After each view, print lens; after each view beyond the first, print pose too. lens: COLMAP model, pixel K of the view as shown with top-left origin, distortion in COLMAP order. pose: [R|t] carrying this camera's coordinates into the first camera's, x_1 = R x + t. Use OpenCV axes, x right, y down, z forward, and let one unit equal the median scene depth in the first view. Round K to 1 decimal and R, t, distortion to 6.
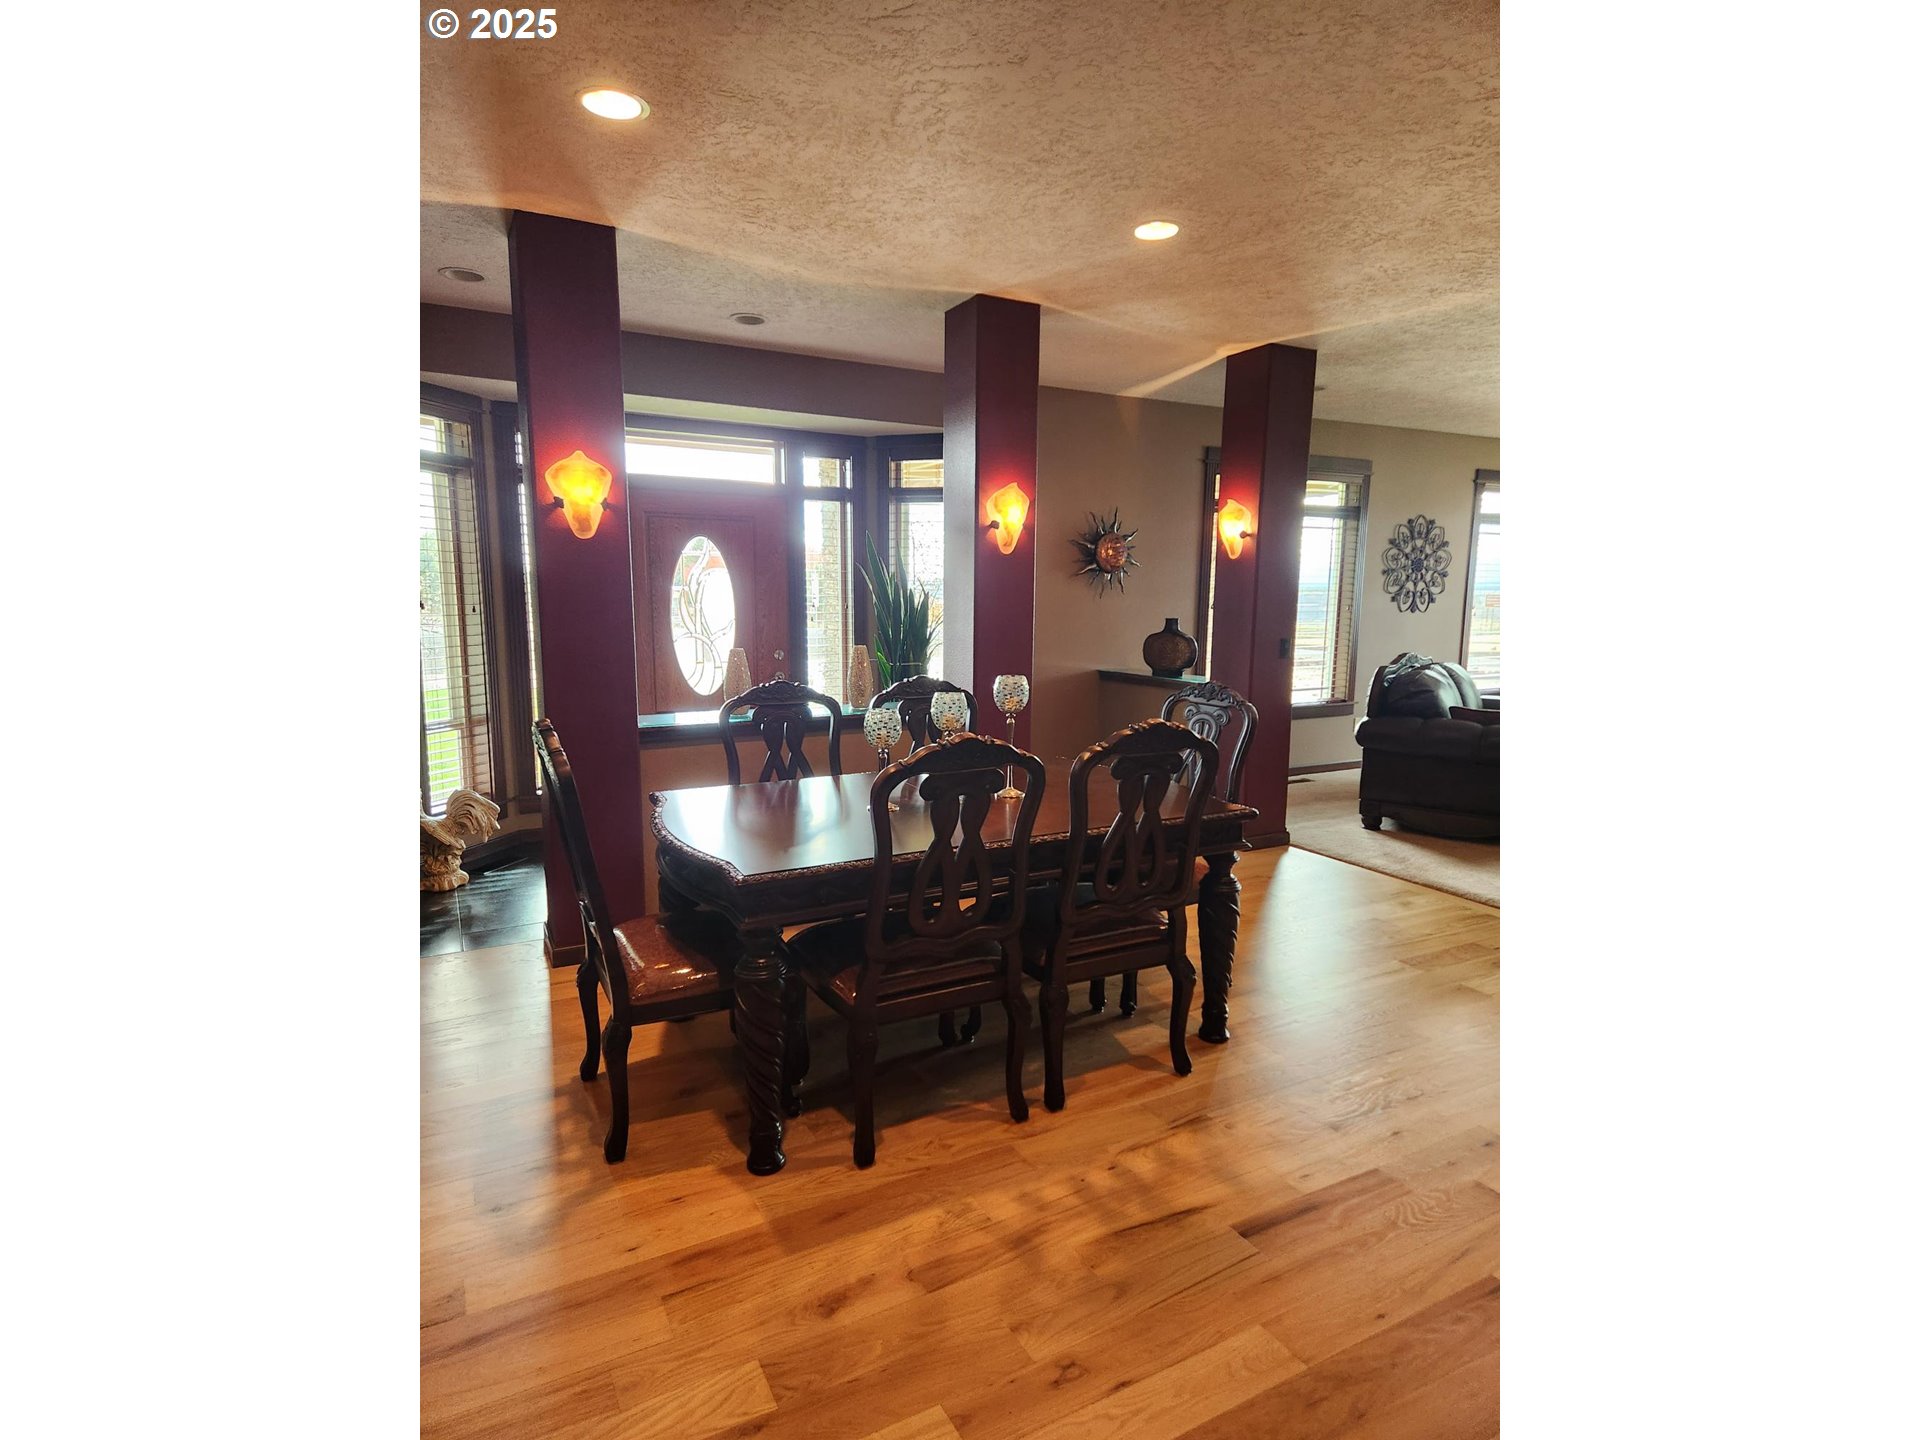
lens RADIAL K [[978.4, 0, 960.0], [0, 978.4, 720.0], [0, 0, 1]] dist [0.042532, -0.000310]
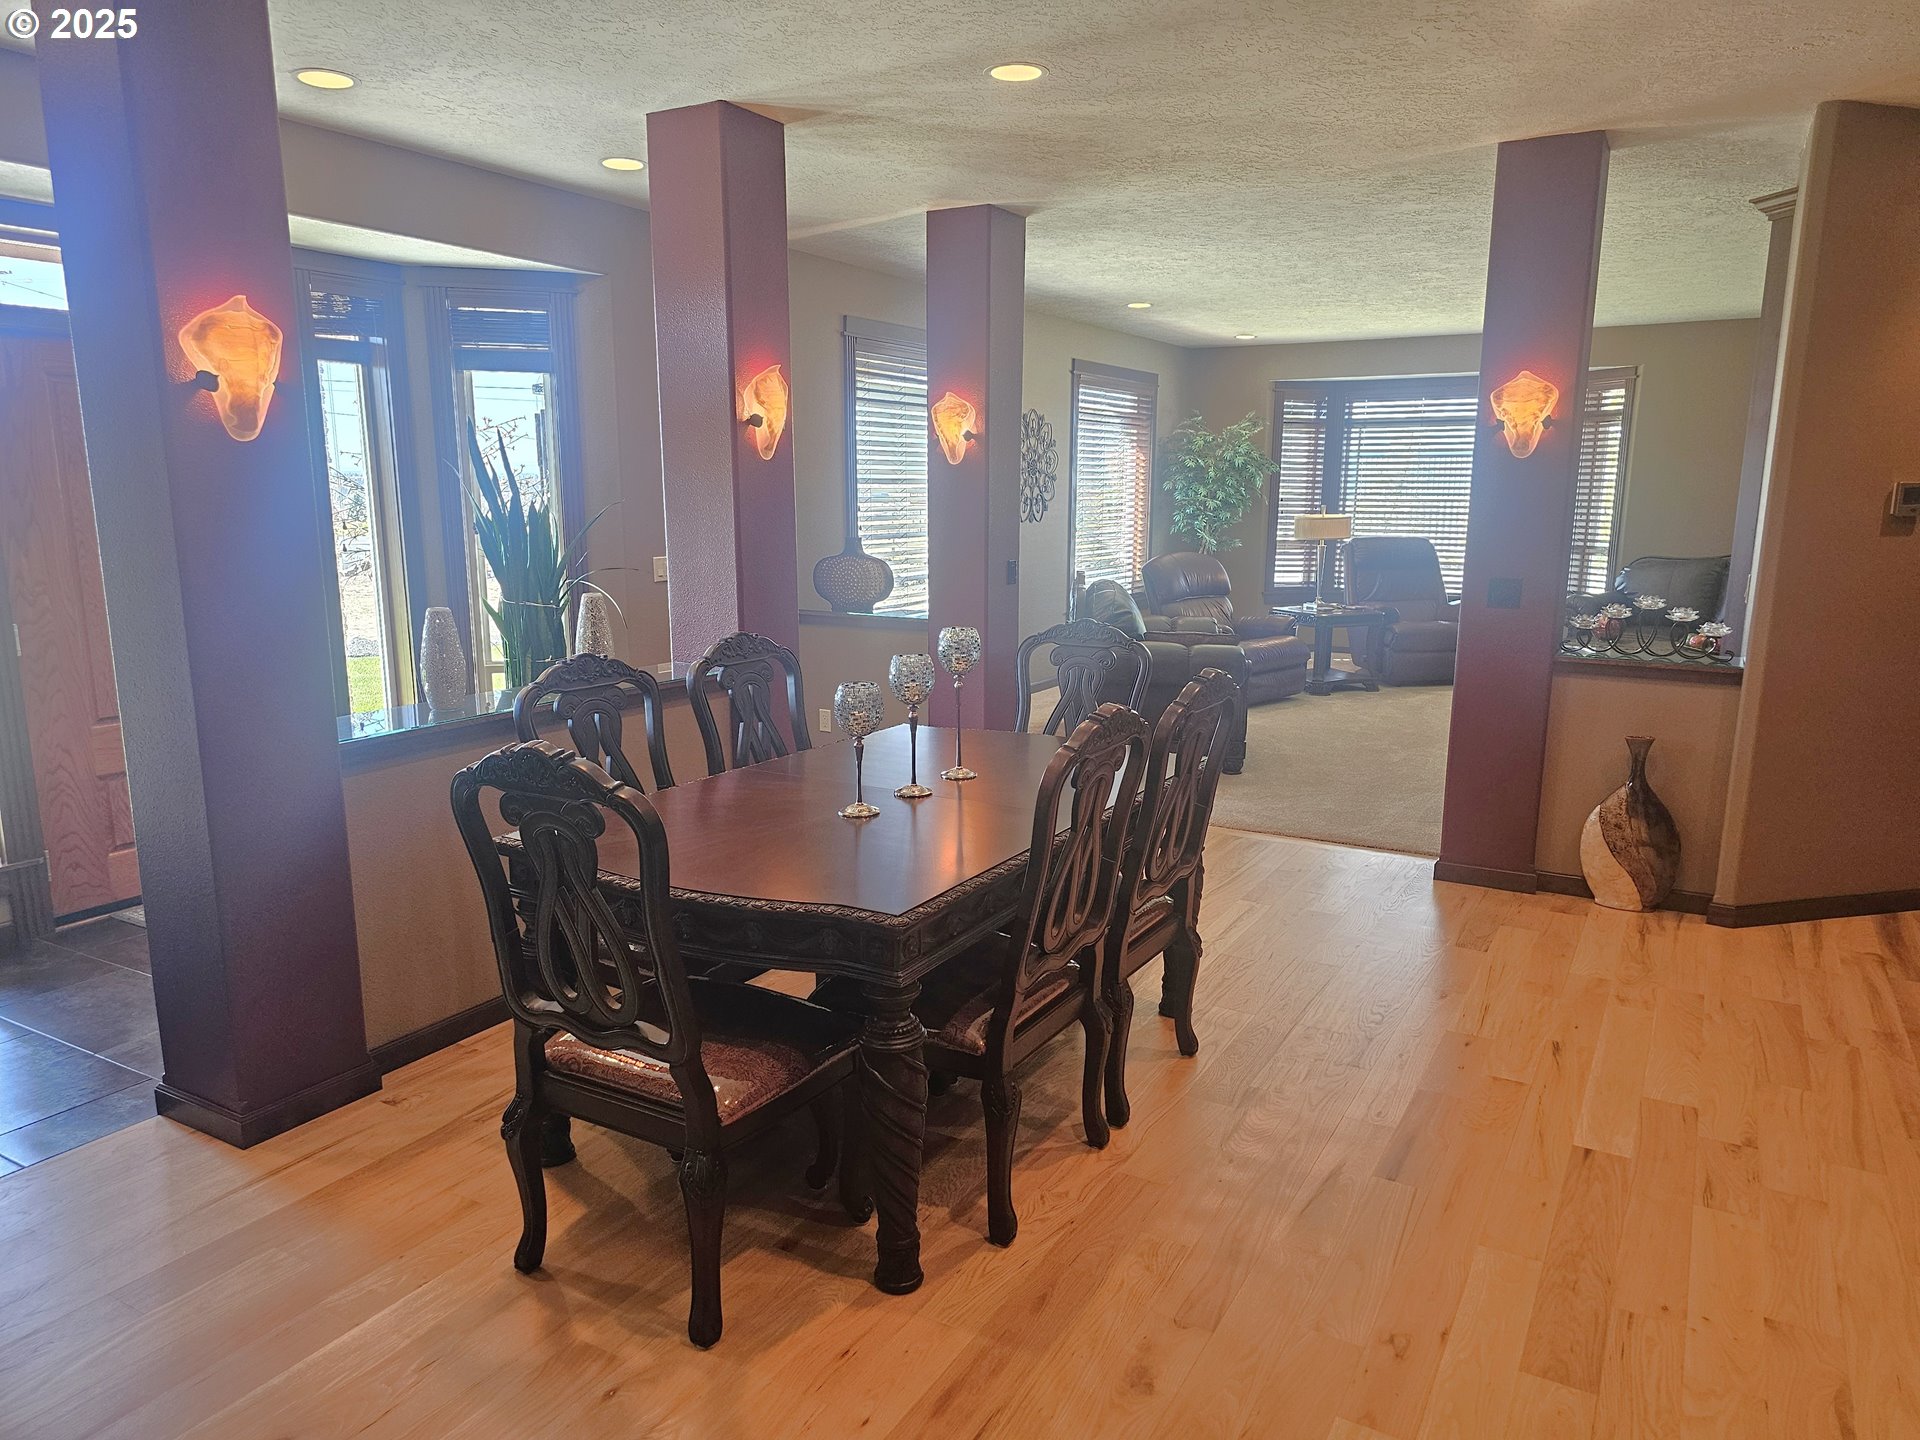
lens RADIAL K [[1291.3, 0, 962.9], [0, 1291.3, 762.8], [0, 0, 1]] dist [0.042825, -0.096384]
pose [[0.848075, -0.115547, 0.517125, -0.416340], [0.072849, 0.992093, 0.102202, -0.035841], [-0.524845, -0.049003, 0.849786, 0.082791]]
